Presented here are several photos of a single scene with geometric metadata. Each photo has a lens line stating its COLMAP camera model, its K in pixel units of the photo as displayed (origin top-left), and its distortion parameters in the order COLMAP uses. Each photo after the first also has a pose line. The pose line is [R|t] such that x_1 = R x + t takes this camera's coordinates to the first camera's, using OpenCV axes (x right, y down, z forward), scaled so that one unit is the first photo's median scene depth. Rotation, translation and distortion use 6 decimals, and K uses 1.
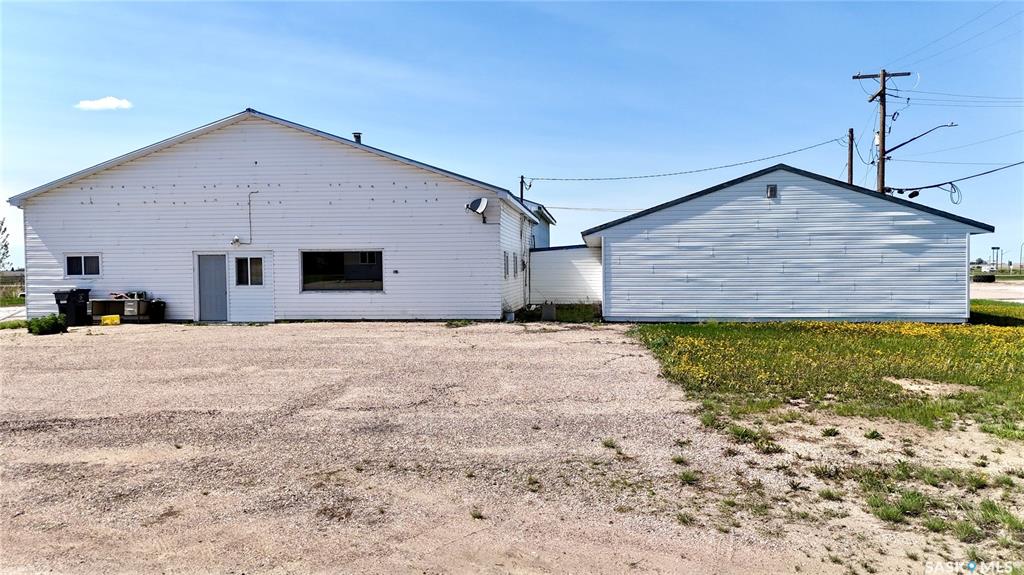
lens RADIAL K [[755.3, 0, 512.0], [0, 755.3, 287.5], [0, 0, 1]] dist [0.083866, -0.091894]
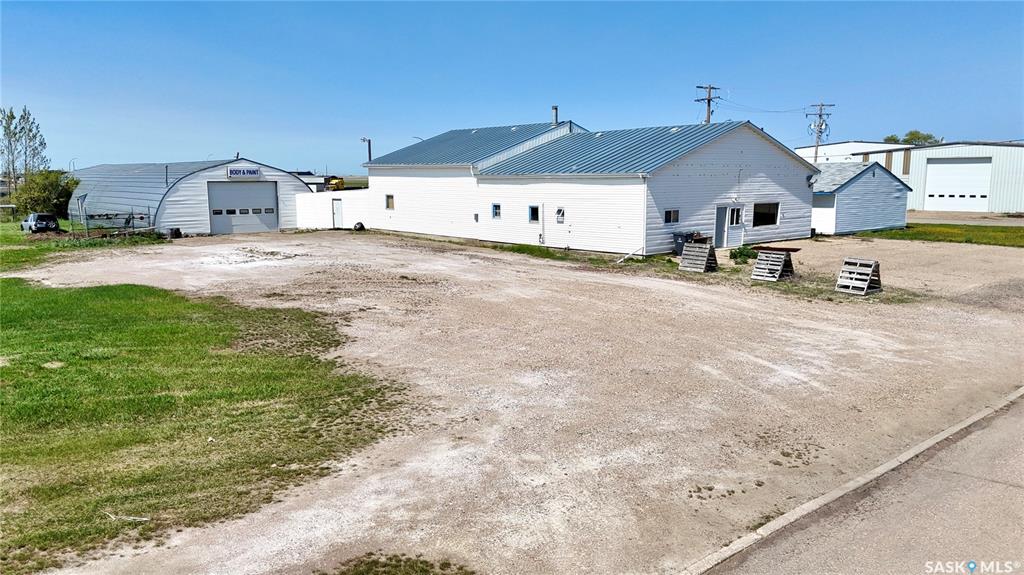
lens RADIAL K [[755.3, 0, 512.0], [0, 755.3, 287.5], [0, 0, 1]] dist [0.083866, -0.091894]
pose [[0.683115, -0.100593, 0.723350, -1.941265], [0.014581, 0.992150, 0.124204, -0.082719], [-0.730166, -0.074299, 0.679219, 0.200442]]
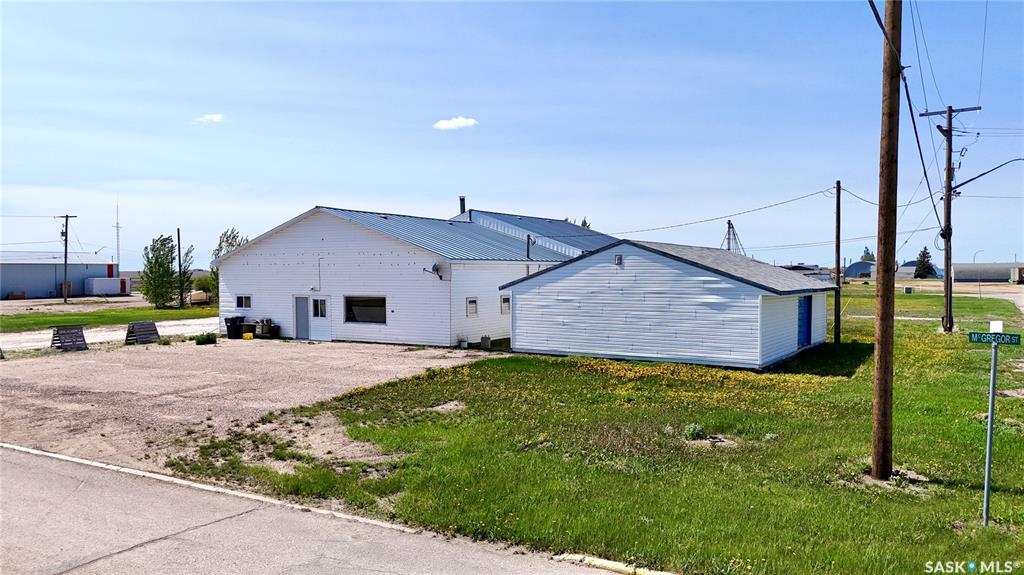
lens RADIAL K [[755.3, 0, 512.0], [0, 755.3, 287.5], [0, 0, 1]] dist [0.083866, -0.091894]
pose [[0.905231, 0.013040, -0.424720, 0.683895], [-0.013229, 0.999909, 0.002502, -0.073815], [0.424714, 0.003354, 0.905321, -0.250626]]
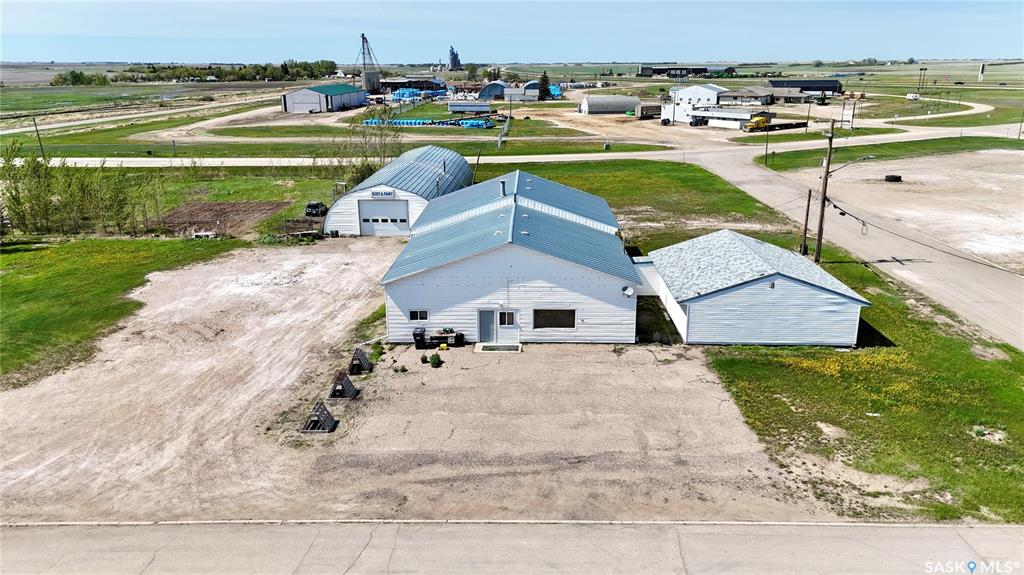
lens RADIAL K [[755.3, 0, 512.0], [0, 755.3, 287.5], [0, 0, 1]] dist [0.083866, -0.091894]
pose [[0.996489, -0.020365, 0.081207, -0.491208], [-0.001329, 0.965993, 0.258565, -0.607603], [-0.083711, -0.257765, 0.962575, -0.863120]]
